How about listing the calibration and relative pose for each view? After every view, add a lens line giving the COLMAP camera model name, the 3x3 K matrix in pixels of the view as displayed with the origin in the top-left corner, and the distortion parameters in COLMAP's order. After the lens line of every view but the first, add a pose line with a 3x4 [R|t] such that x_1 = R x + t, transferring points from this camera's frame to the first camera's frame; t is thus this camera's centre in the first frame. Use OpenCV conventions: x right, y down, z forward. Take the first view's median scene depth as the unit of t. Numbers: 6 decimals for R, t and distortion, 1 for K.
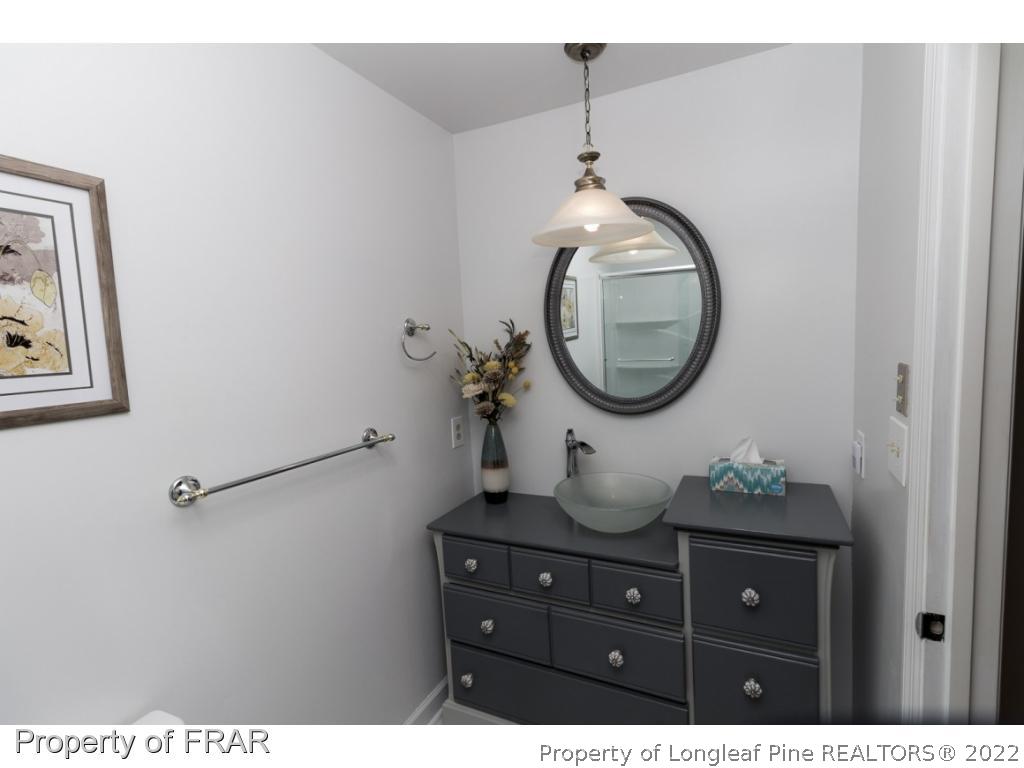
lens RADIAL K [[482.7, 0, 518.9], [0, 482.7, 389.0], [0, 0, 1]] dist [0.015841, -0.000108]
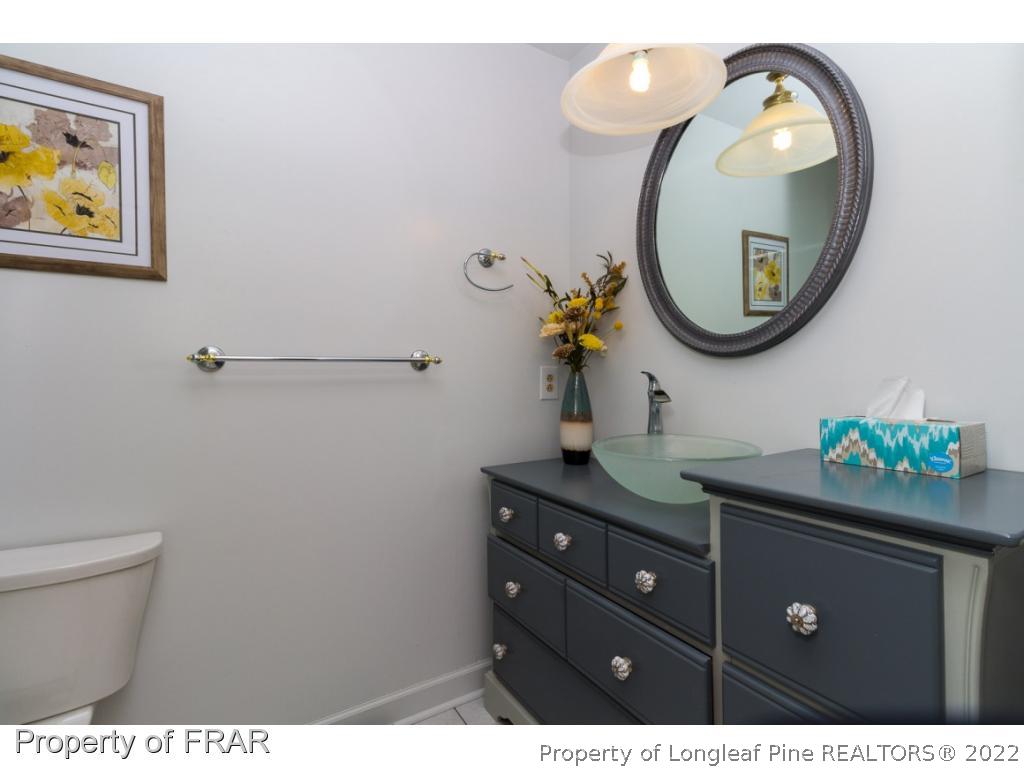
lens RADIAL K [[482.7, 0, 522.6], [0, 482.7, 380.0], [0, 0, 1]] dist [0.015841, -0.000108]
pose [[0.851903, 0.050732, -0.521237, 0.412162], [-0.087844, 0.995038, -0.046723, 0.179275], [0.516281, 0.085591, 0.852132, 0.281625]]
